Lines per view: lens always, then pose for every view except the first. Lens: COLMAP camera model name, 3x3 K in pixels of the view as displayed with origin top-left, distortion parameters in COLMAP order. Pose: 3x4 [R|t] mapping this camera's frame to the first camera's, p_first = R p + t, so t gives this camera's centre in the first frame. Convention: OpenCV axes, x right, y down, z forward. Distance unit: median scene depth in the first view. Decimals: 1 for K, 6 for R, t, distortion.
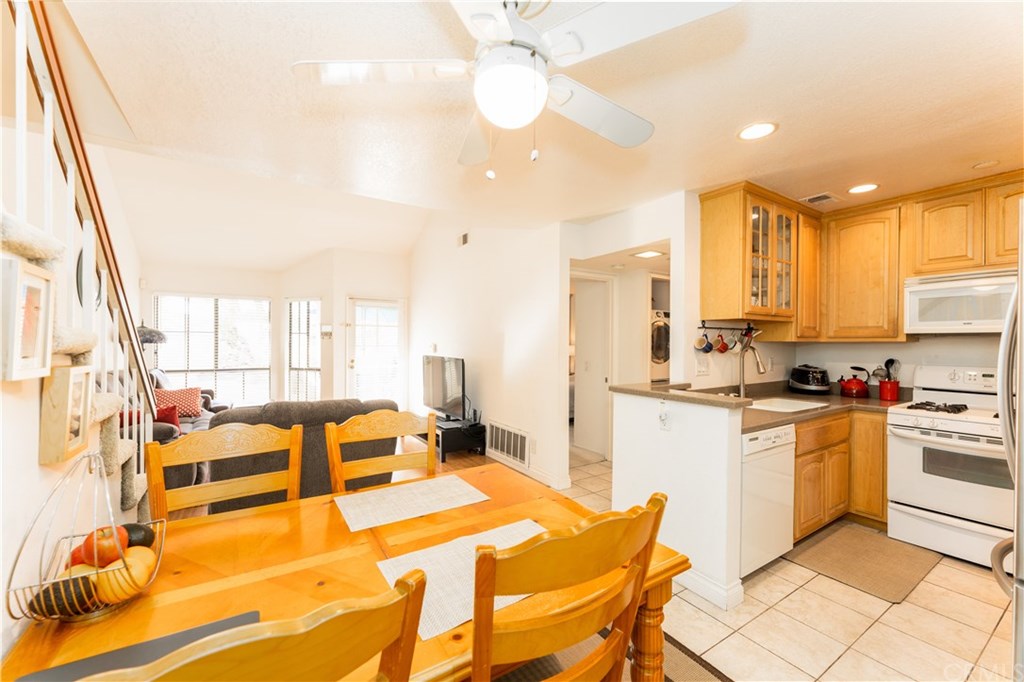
lens RADIAL K [[411.1, 0, 516.8], [0, 411.1, 344.6], [0, 0, 1]] dist [0.004026, -0.001762]
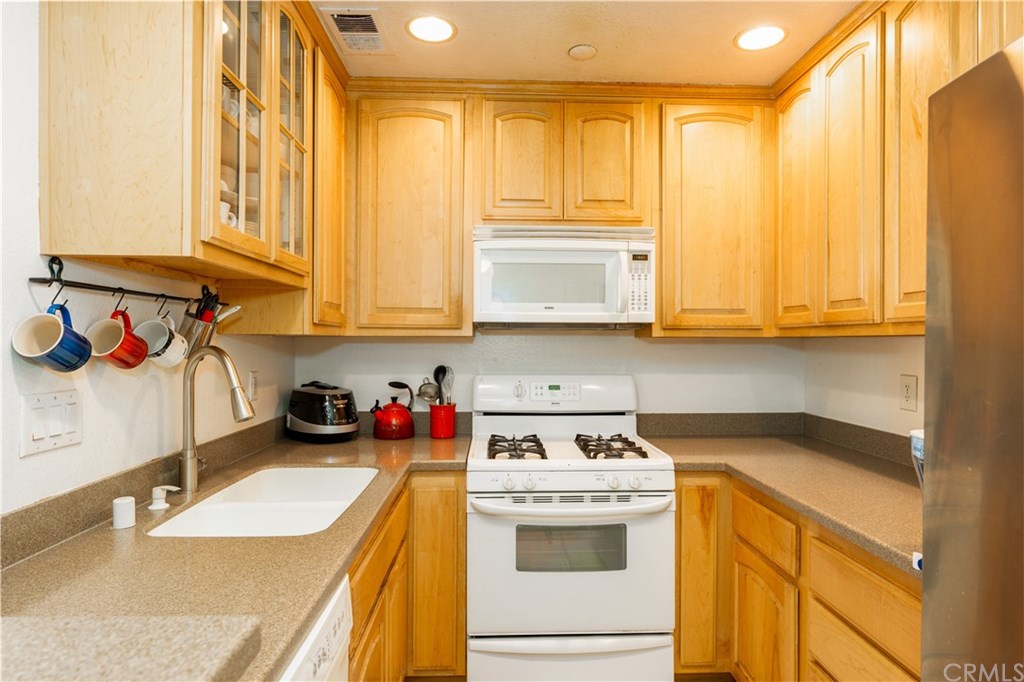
lens RADIAL K [[581.3, 0, 515.5], [0, 581.3, 343.4], [0, 0, 1]] dist [0.000436, -0.002375]
pose [[0.519832, -0.003559, 0.854261, 0.259096], [0.000383, 0.999992, 0.003934, -0.000294], [-0.854268, -0.001718, 0.519829, 0.487444]]
